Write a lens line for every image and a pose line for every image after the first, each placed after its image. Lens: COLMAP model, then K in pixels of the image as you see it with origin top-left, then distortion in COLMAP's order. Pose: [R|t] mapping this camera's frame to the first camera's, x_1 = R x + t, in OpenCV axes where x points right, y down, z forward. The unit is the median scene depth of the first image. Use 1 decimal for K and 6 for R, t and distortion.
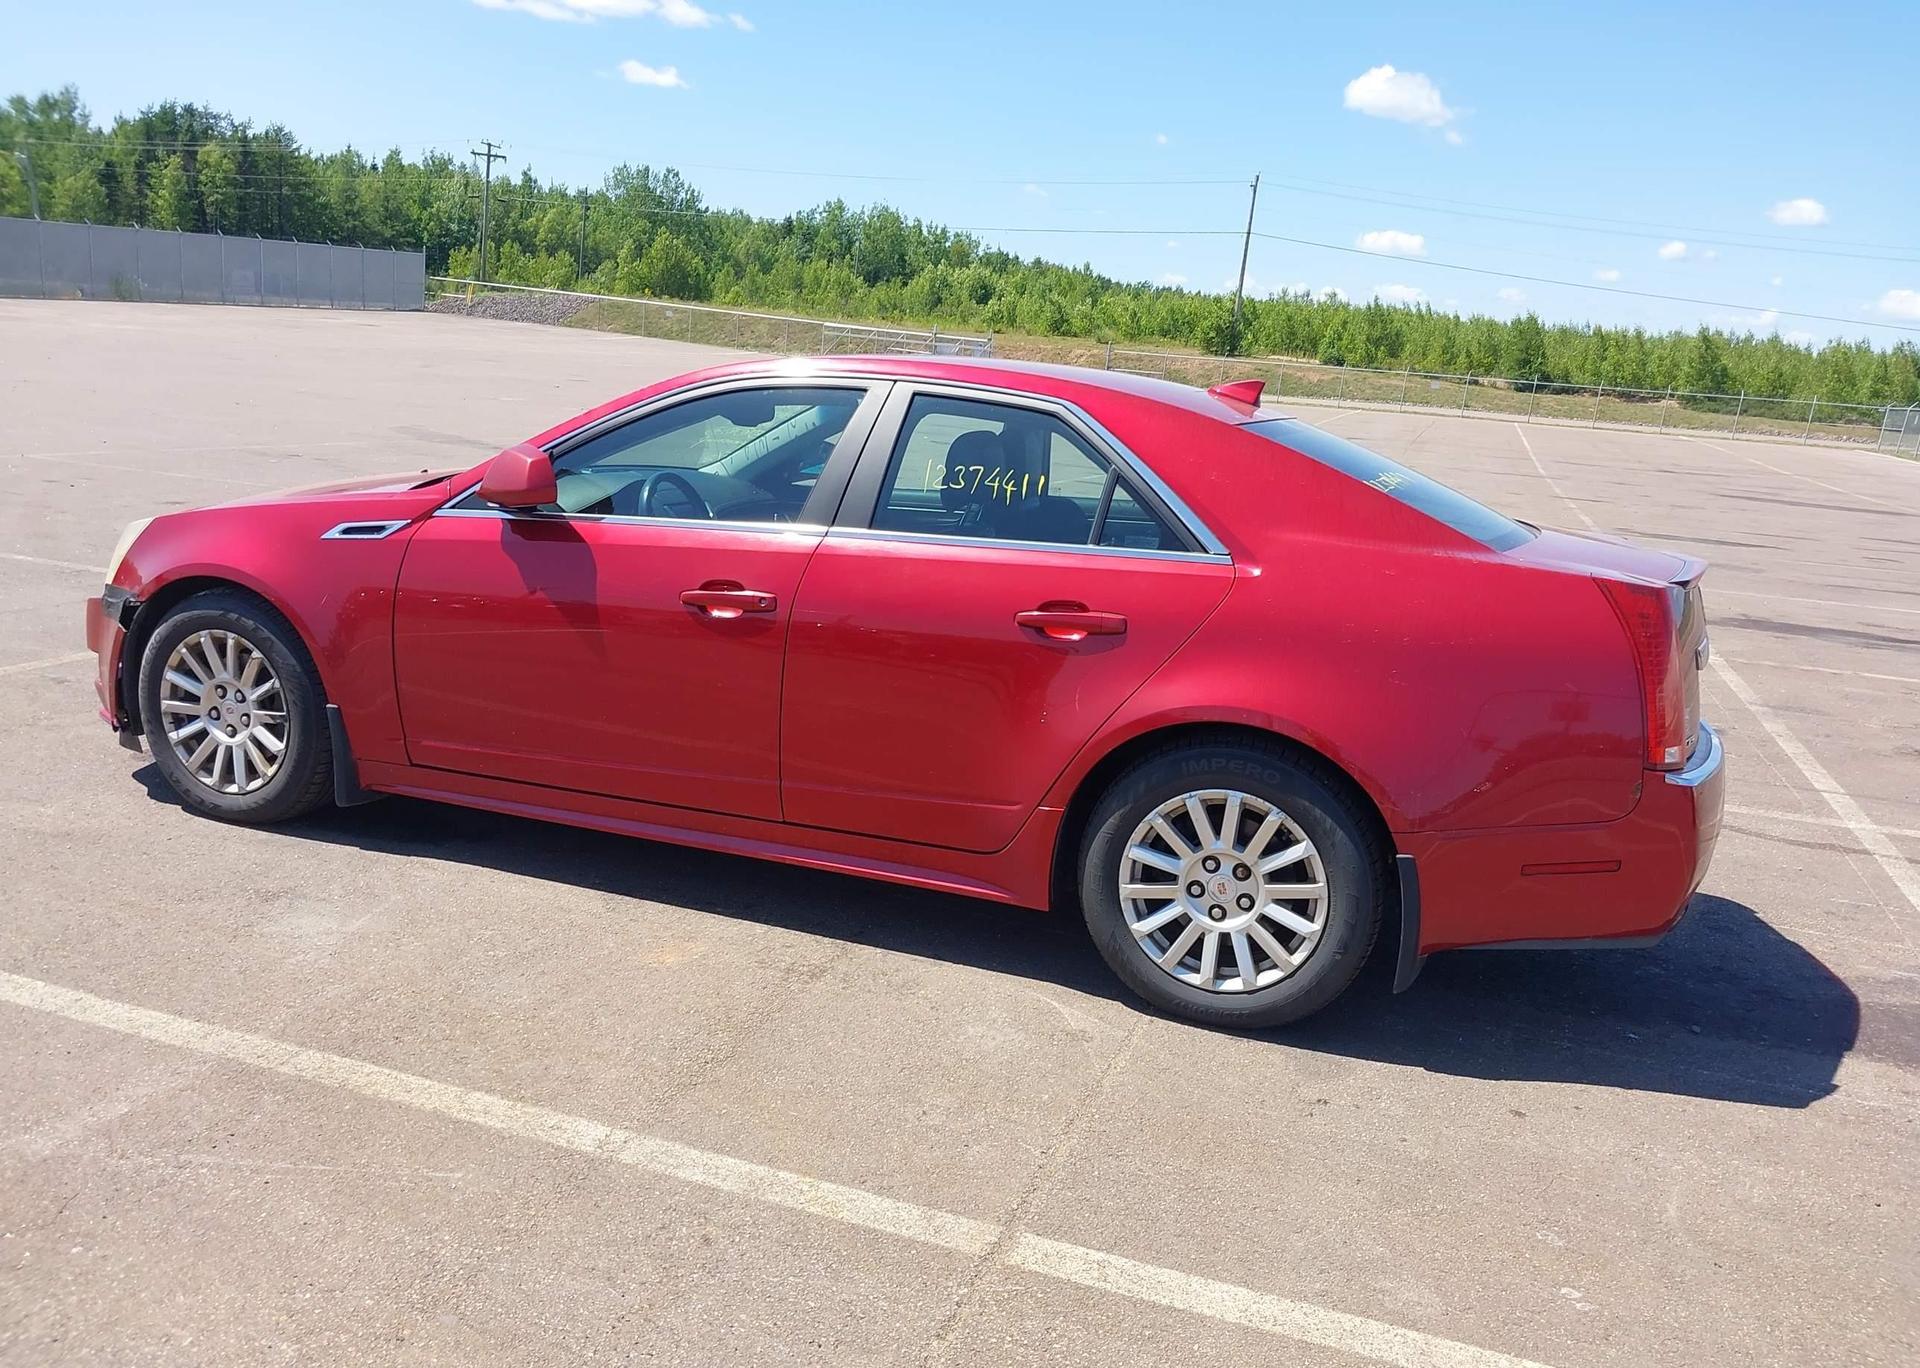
lens RADIAL K [[1525.1, 0, 959.4], [0, 1525.1, 702.5], [0, 0, 1]] dist [0.043960, -0.067183]
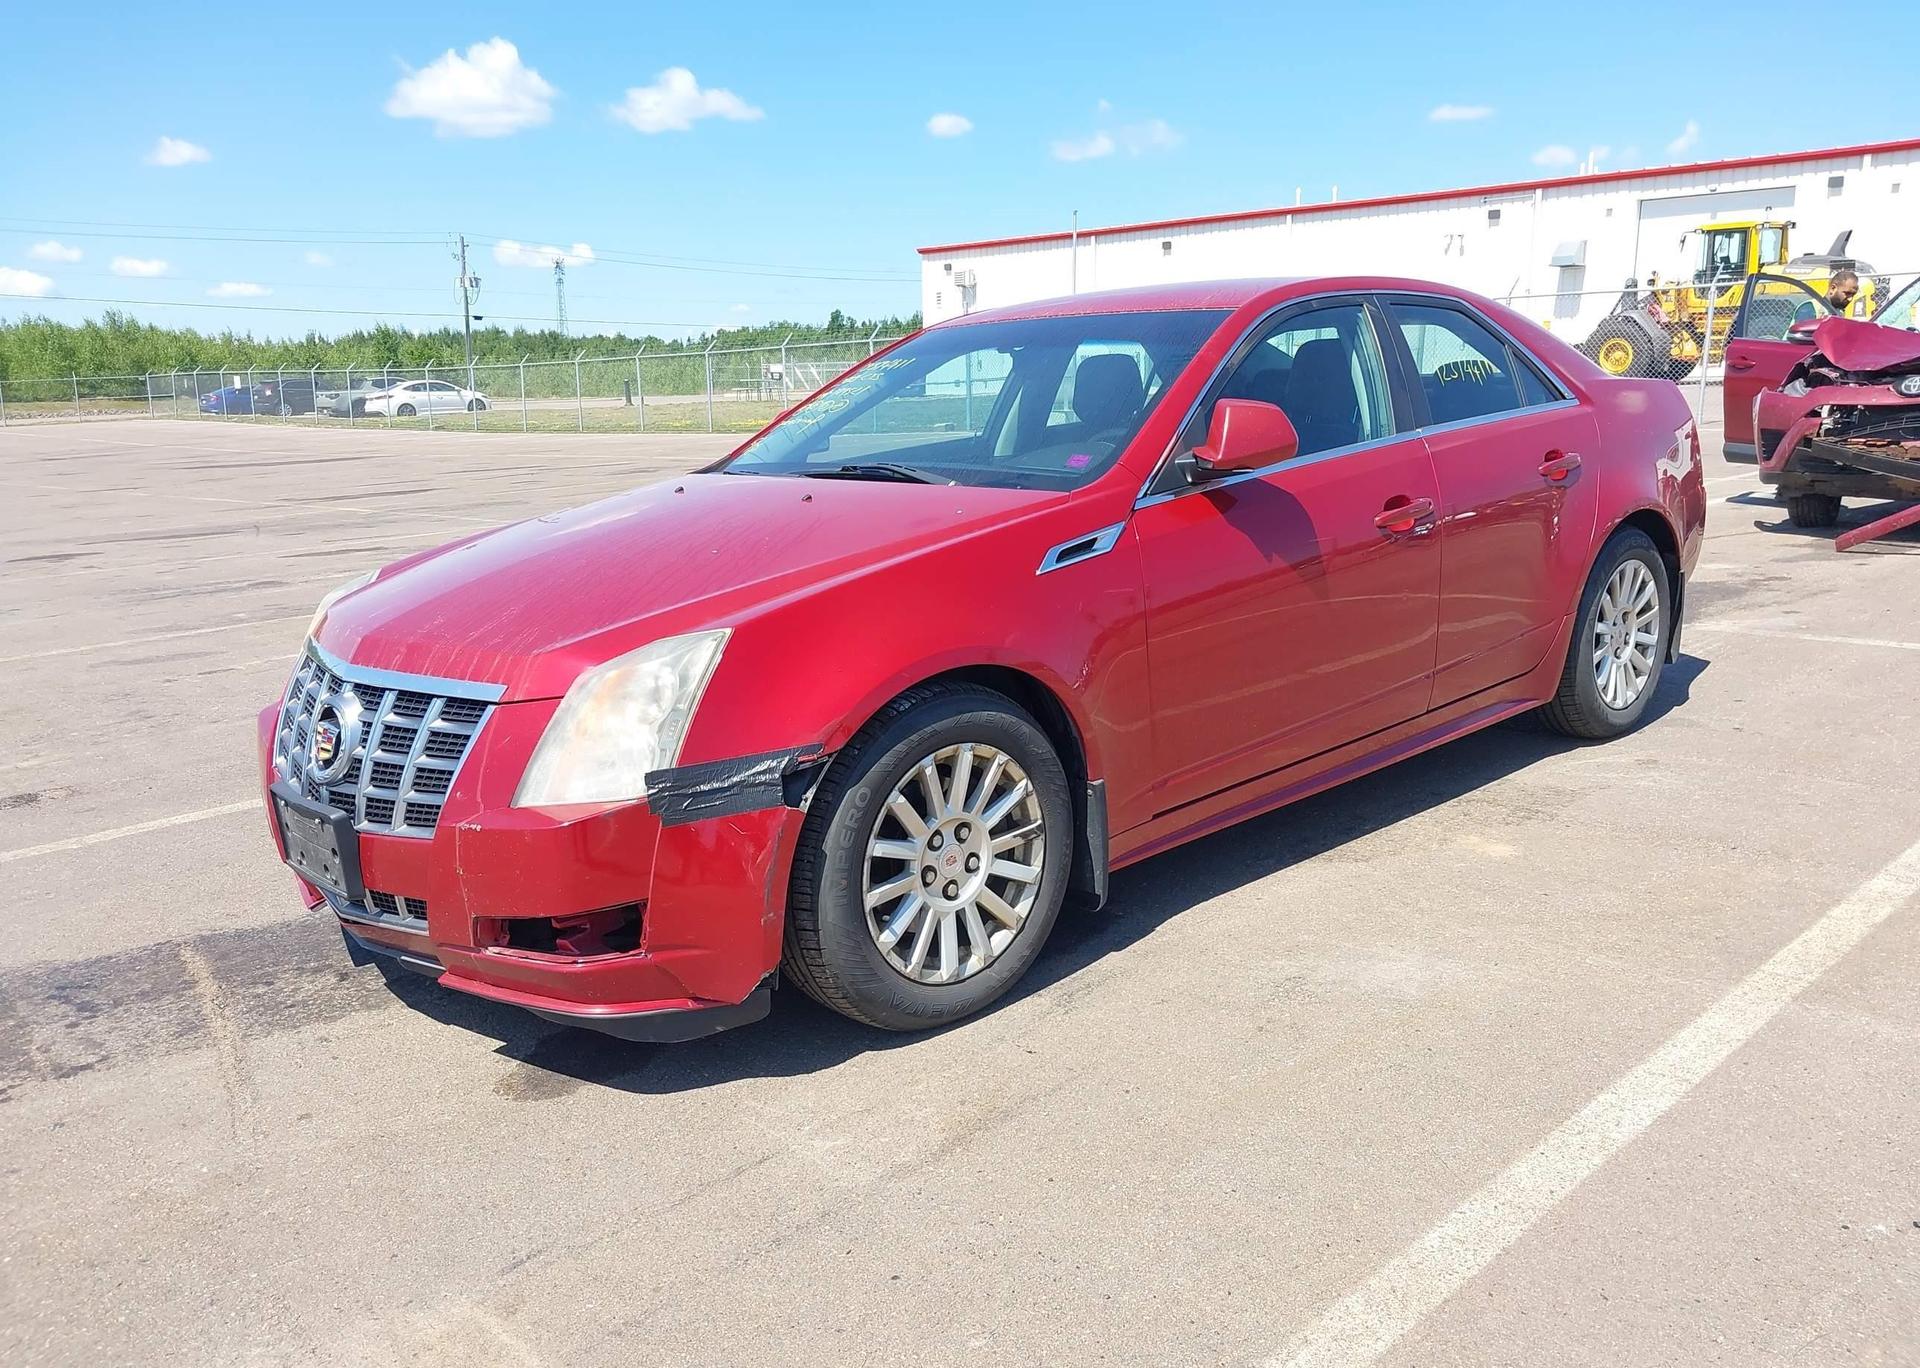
lens RADIAL K [[1525.1, 0, 953.3], [0, 1525.1, 704.7], [0, 0, 1]] dist [0.043960, -0.067183]
pose [[0.445245, -0.282649, 0.849627, -1.038685], [0.270155, 0.947058, 0.173487, -0.178913], [-0.853682, 0.152287, 0.498032, 0.658511]]
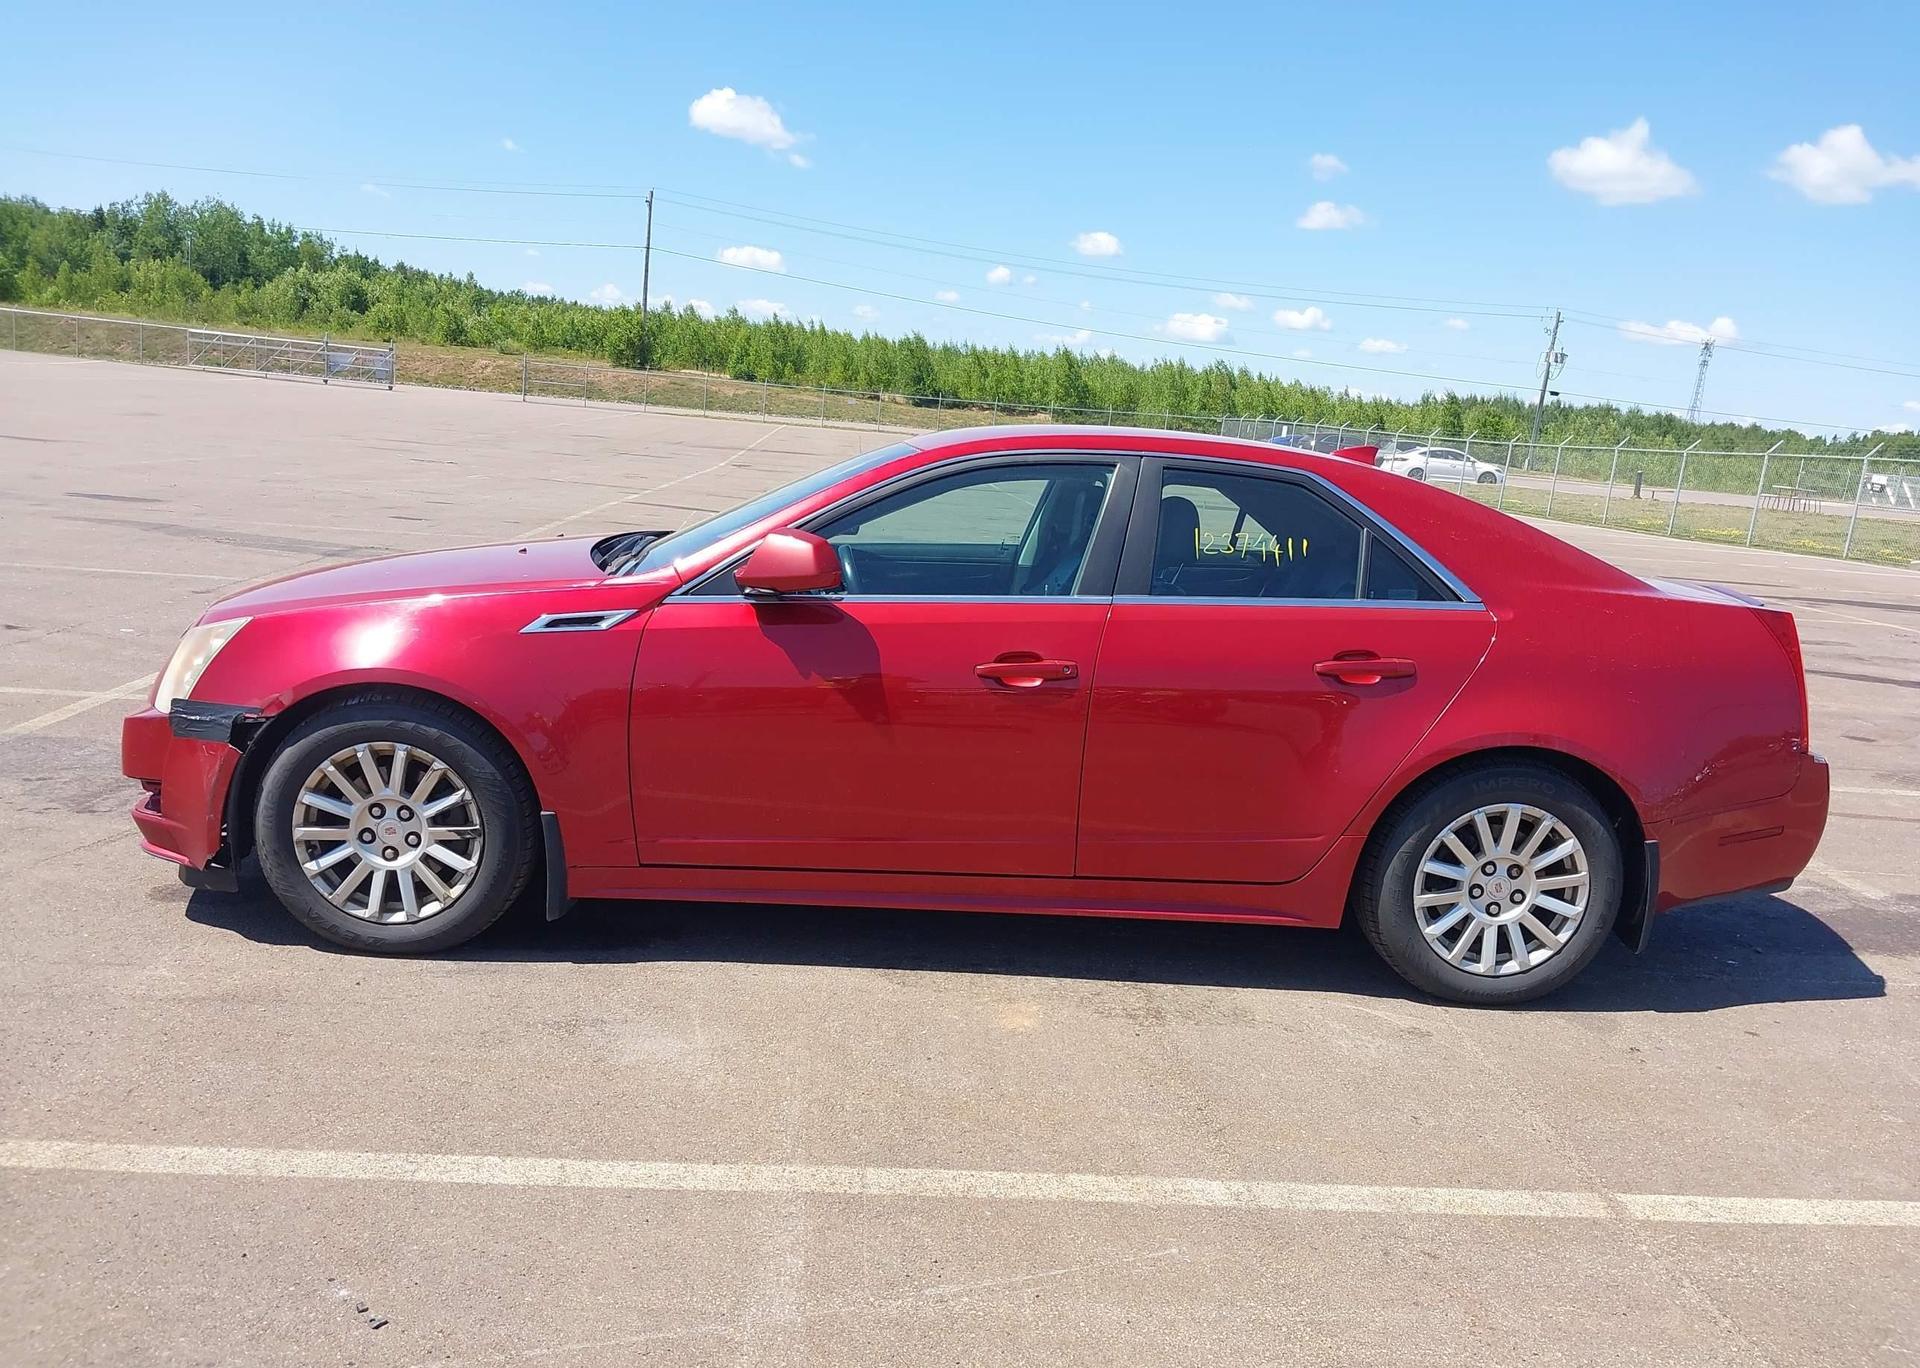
lens RADIAL K [[1525.1, 0, 955.9], [0, 1525.1, 687.4], [0, 0, 1]] dist [0.043960, -0.067183]
pose [[0.920425, -0.075635, 0.383532, -0.513382], [0.081565, 0.996668, 0.000805, -0.052104], [-0.382315, 0.030541, 0.923527, 0.054460]]
